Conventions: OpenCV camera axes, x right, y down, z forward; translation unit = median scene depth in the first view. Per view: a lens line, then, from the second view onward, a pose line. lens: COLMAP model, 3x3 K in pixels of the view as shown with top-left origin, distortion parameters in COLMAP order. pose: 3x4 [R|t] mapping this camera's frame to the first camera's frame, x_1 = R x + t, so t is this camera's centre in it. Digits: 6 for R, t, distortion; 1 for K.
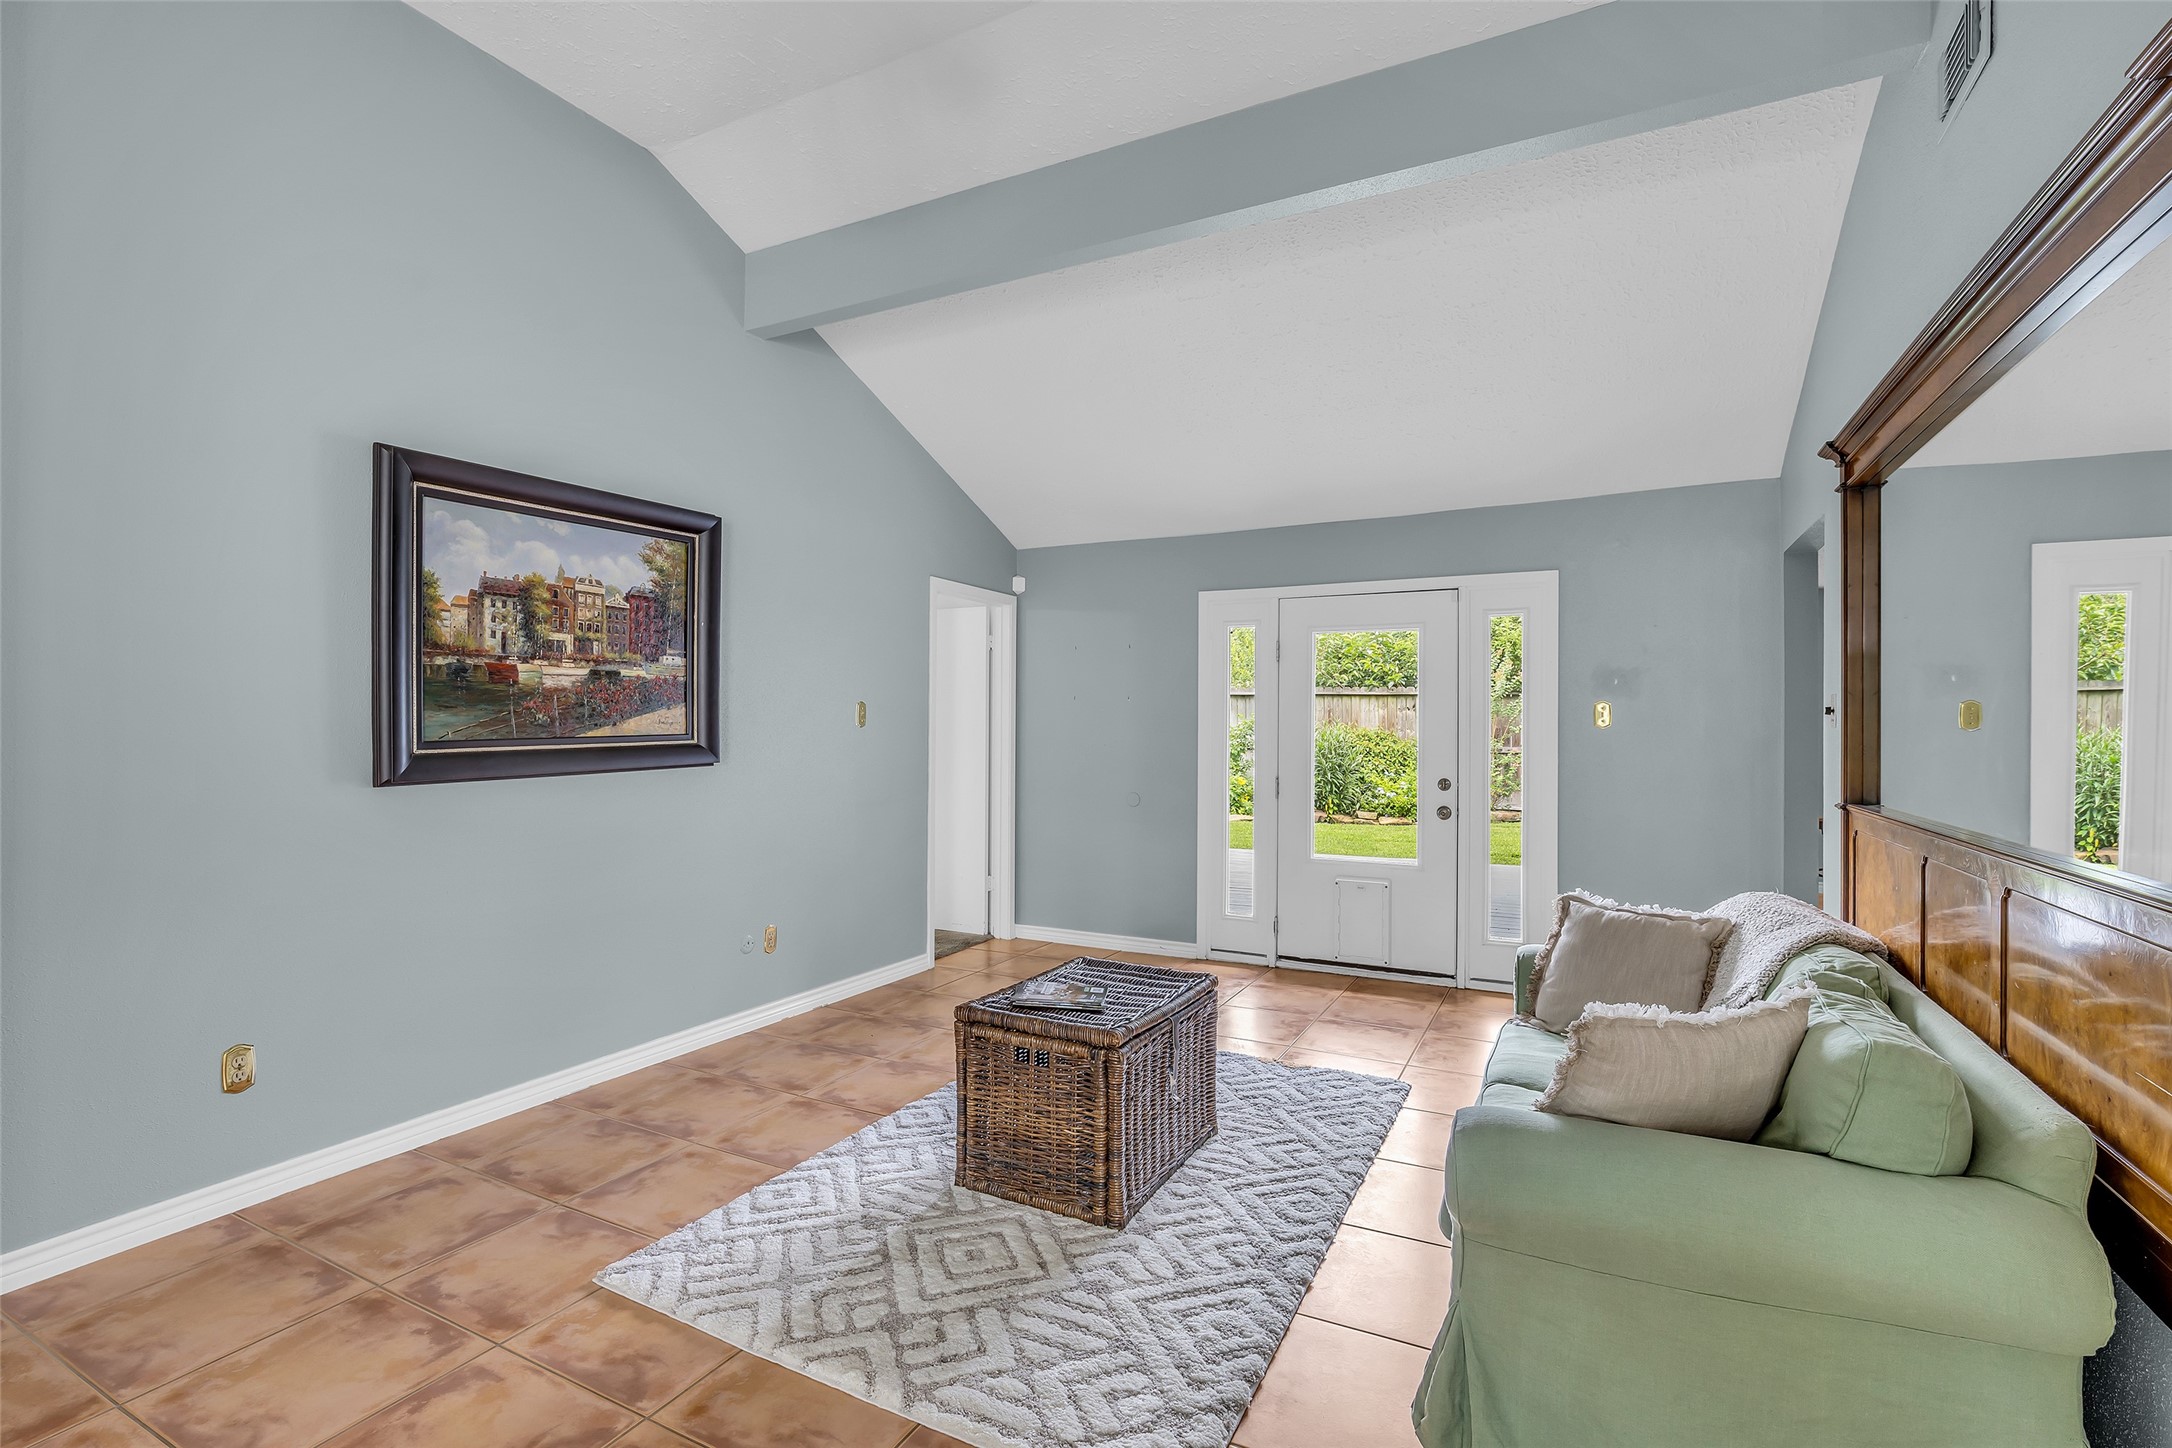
lens RADIAL K [[997.5, 0, 1084.8], [0, 997.5, 715.0], [0, 0, 1]] dist [-0.018712, 0.004707]
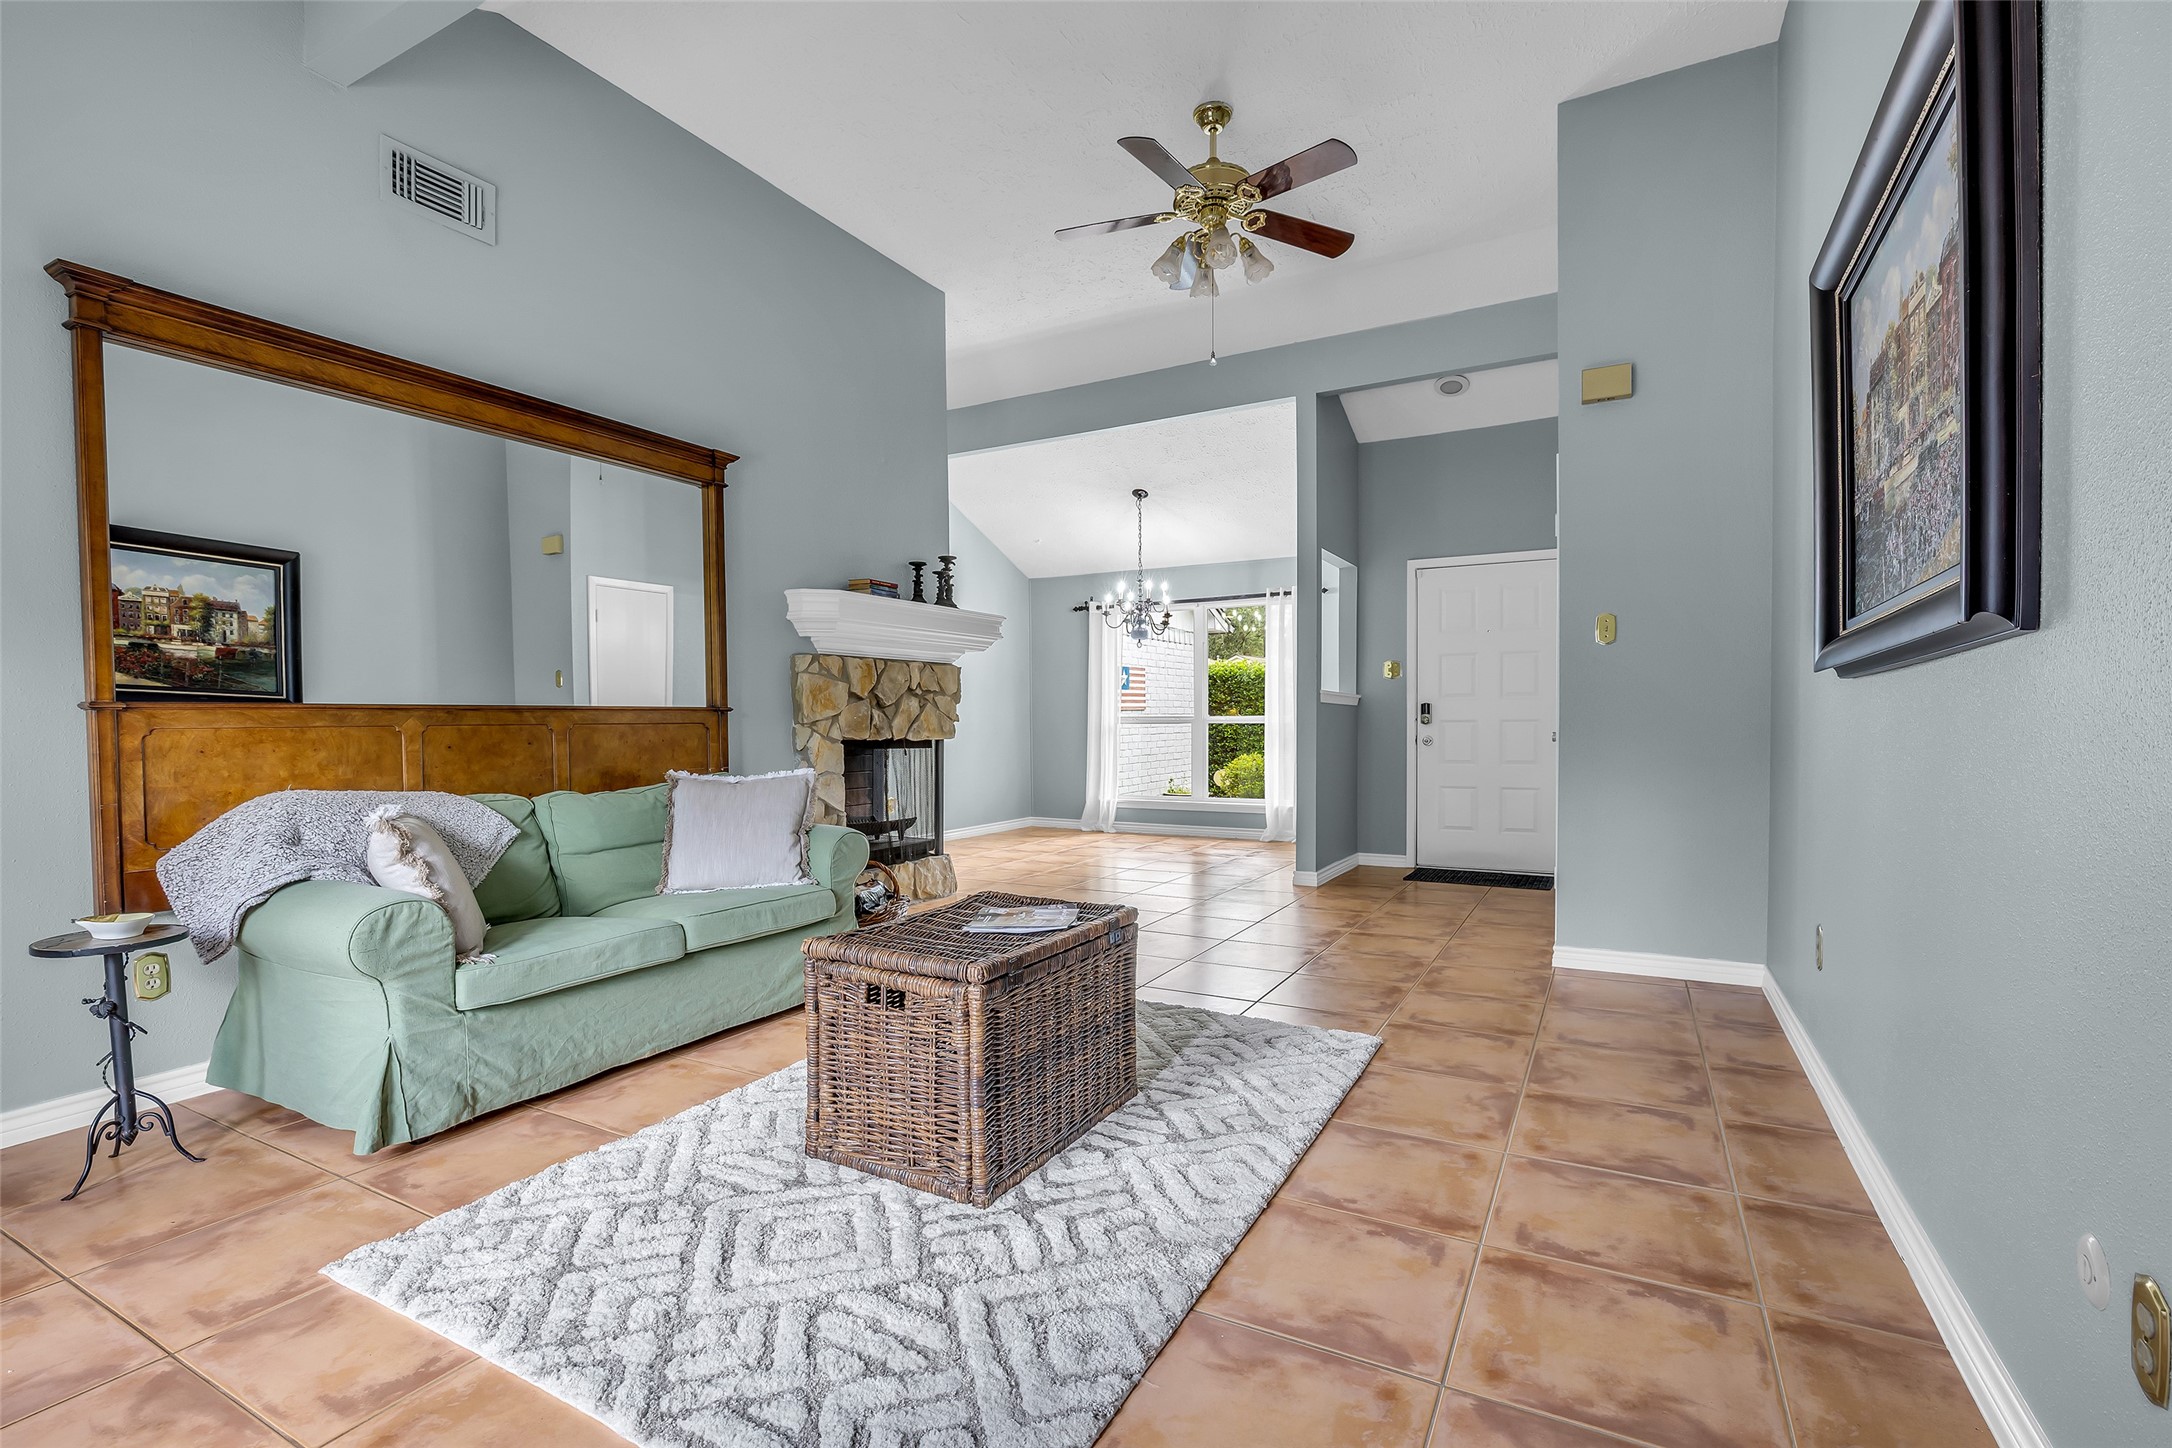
lens RADIAL K [[997.5, 0, 1077.5], [0, 997.5, 745.5], [0, 0, 1]] dist [-0.018712, 0.004707]
pose [[-0.999647, -0.003109, 0.026397, -0.082552], [-0.002677, 0.999862, 0.016370, 0.104785], [-0.026444, 0.016294, -0.999517, 1.640799]]
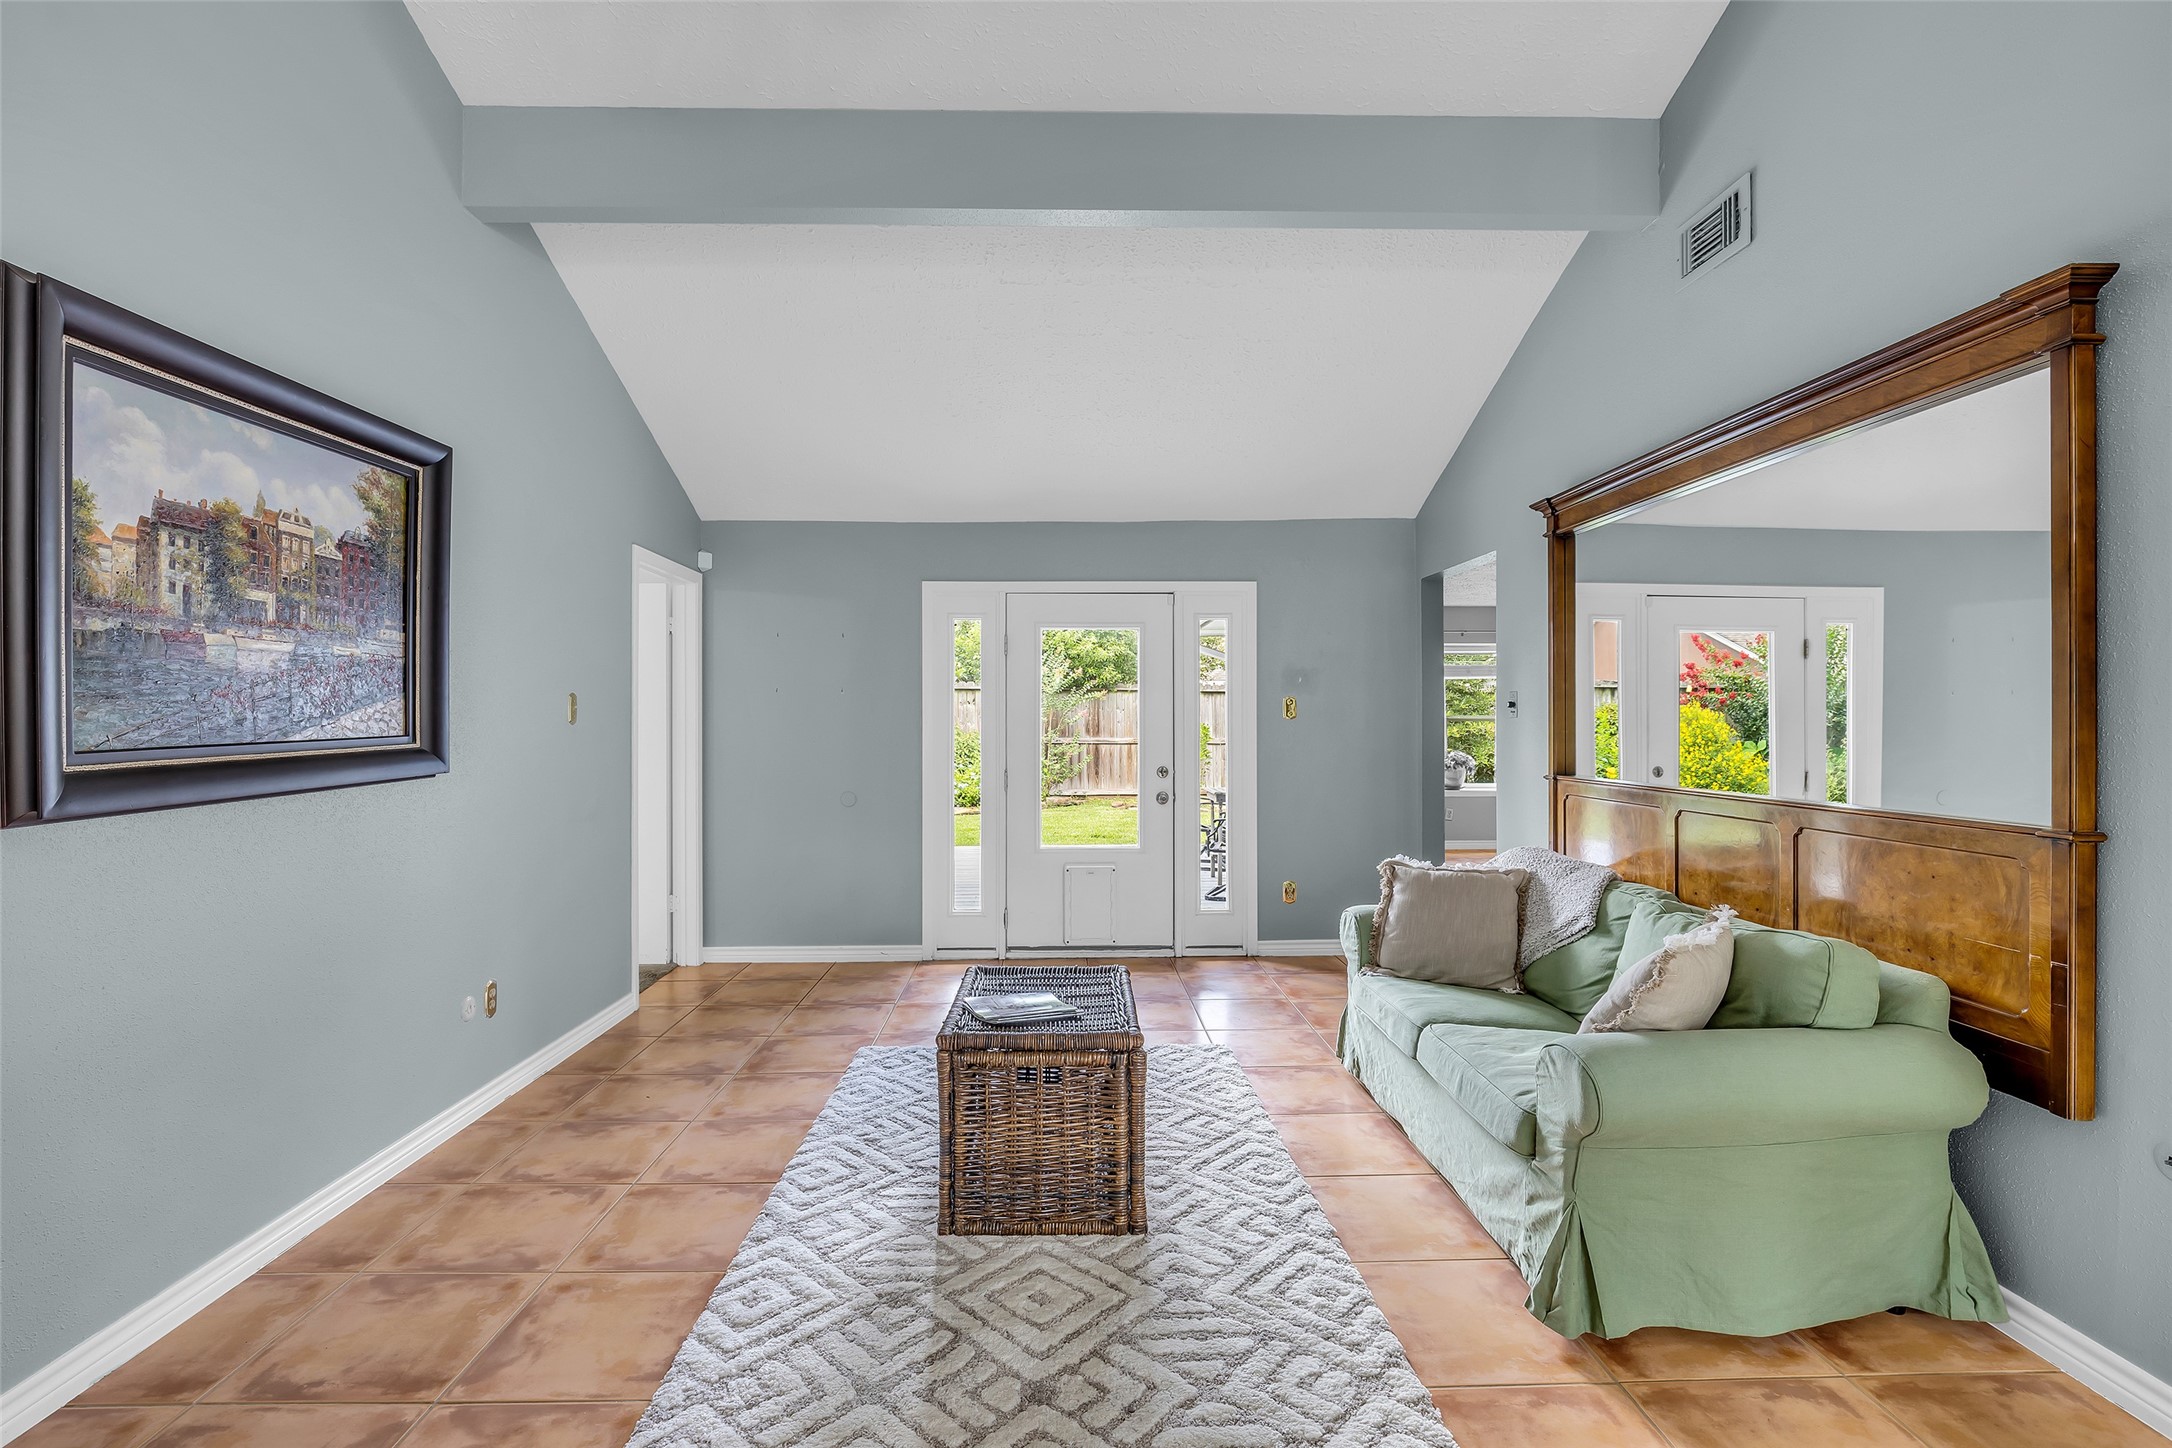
lens RADIAL K [[997.5, 0, 1082.2], [0, 997.5, 712.8], [0, 0, 1]] dist [-0.018712, 0.004707]
pose [[0.874460, -0.002881, 0.485088, -0.378493], [0.001160, 0.999992, 0.003849, 0.000186], [-0.485096, -0.002803, 0.874457, 0.133147]]
